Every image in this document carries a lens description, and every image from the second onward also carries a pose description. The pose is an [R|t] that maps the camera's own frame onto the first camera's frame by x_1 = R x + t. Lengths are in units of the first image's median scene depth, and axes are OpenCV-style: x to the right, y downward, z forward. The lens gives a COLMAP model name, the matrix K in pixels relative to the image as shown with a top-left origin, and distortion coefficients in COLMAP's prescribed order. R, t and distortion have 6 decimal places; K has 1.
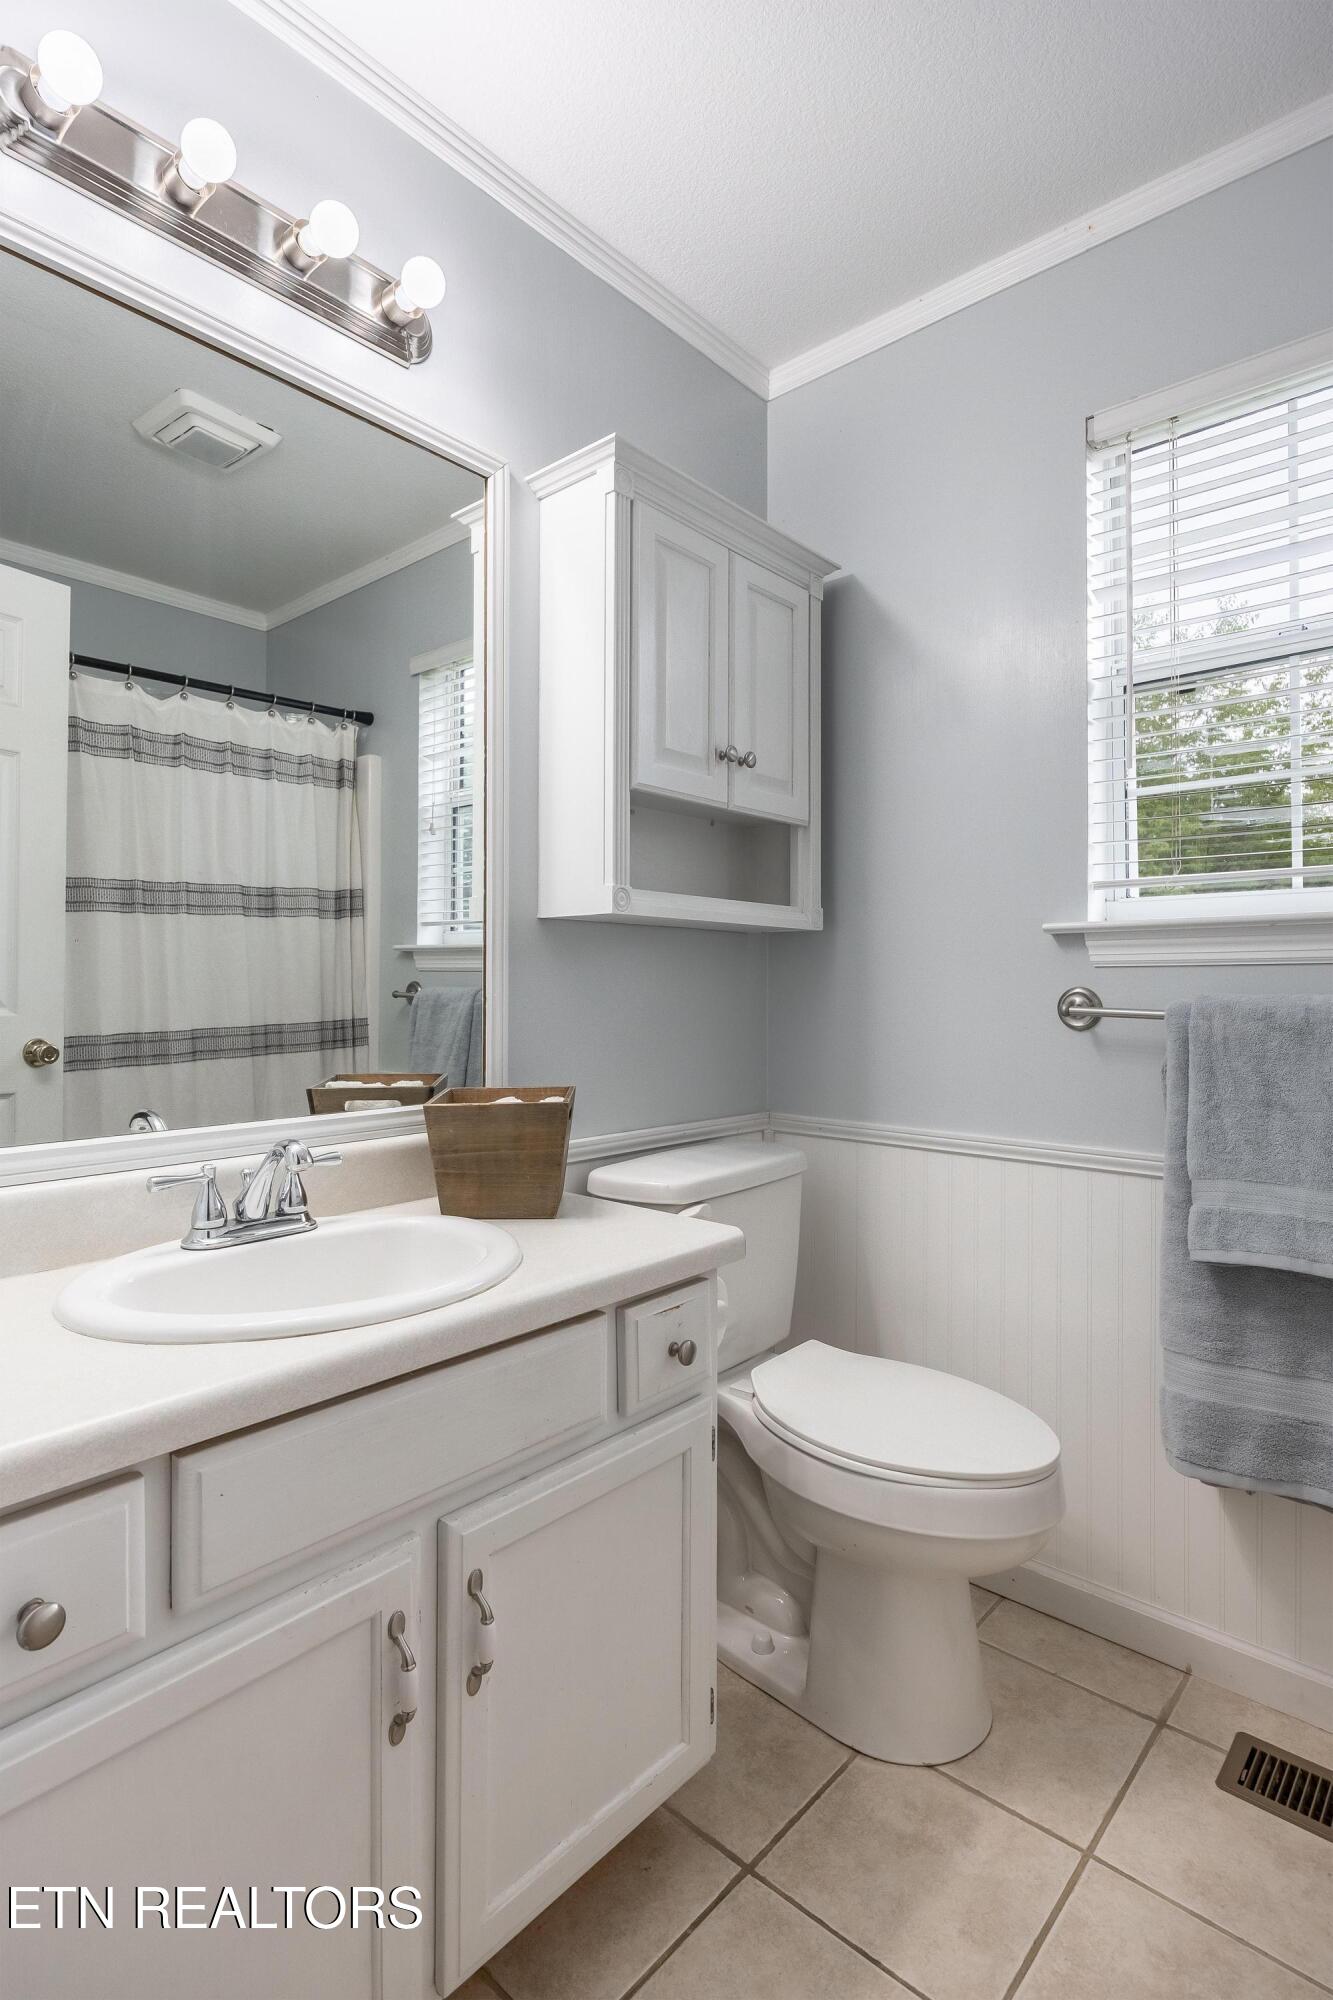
lens RADIAL K [[1023.2, 0, 664.3], [0, 1023.2, 1005.4], [0, 0, 1]] dist [-0.011067, -0.000752]
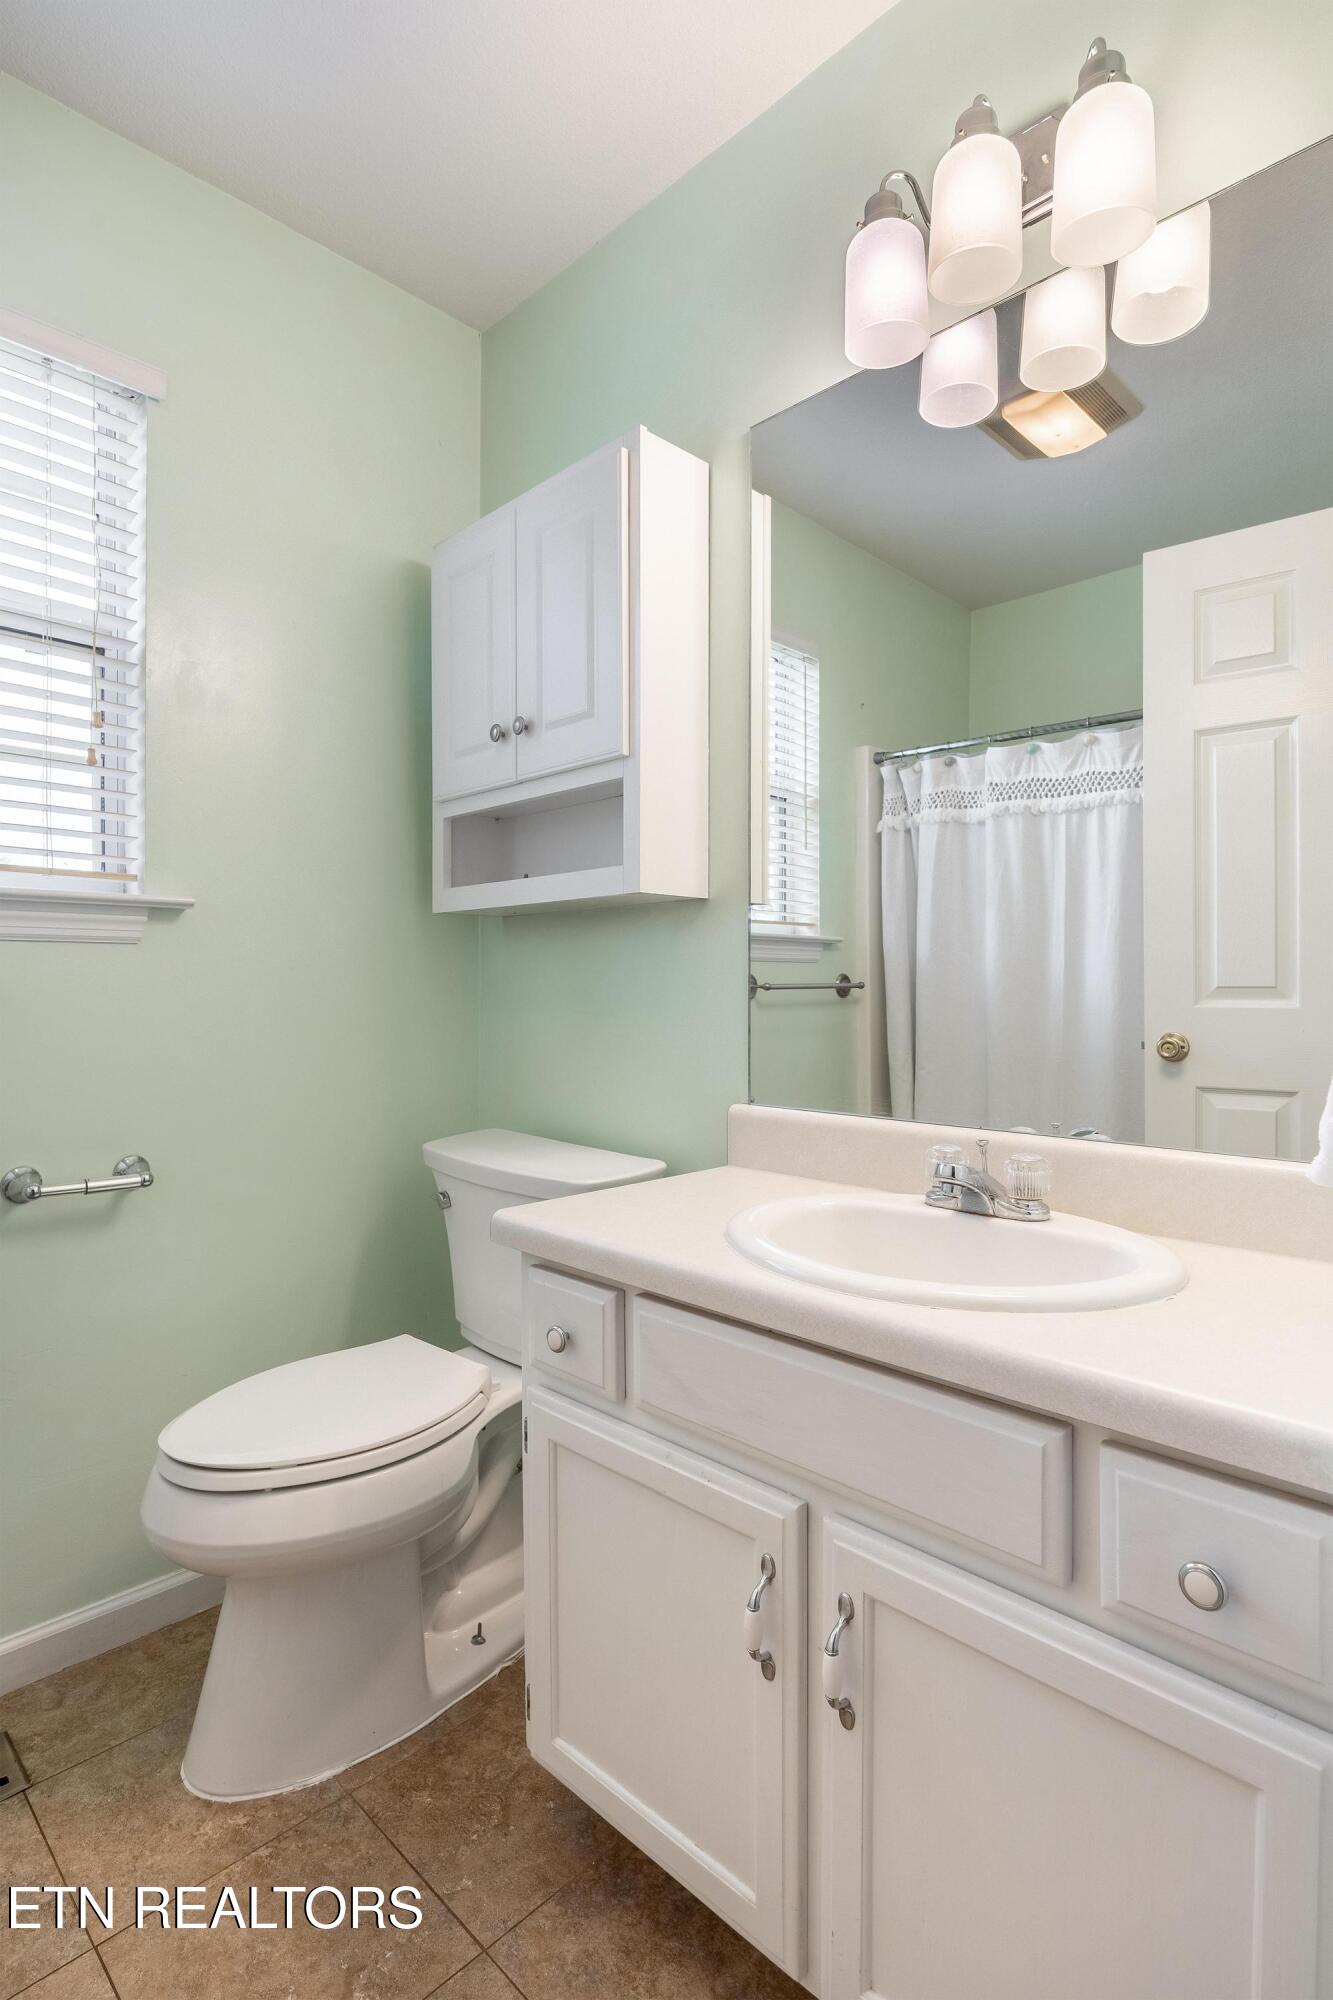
lens RADIAL K [[1023.2, 0, 664.6], [0, 1023.2, 989.2], [0, 0, 1]] dist [-0.011067, -0.000752]
pose [[-0.060966, 0.001397, -0.998139, 0.676391], [-0.001531, 0.999998, 0.001493, -0.000184], [0.998139, 0.001619, -0.060964, 0.789820]]
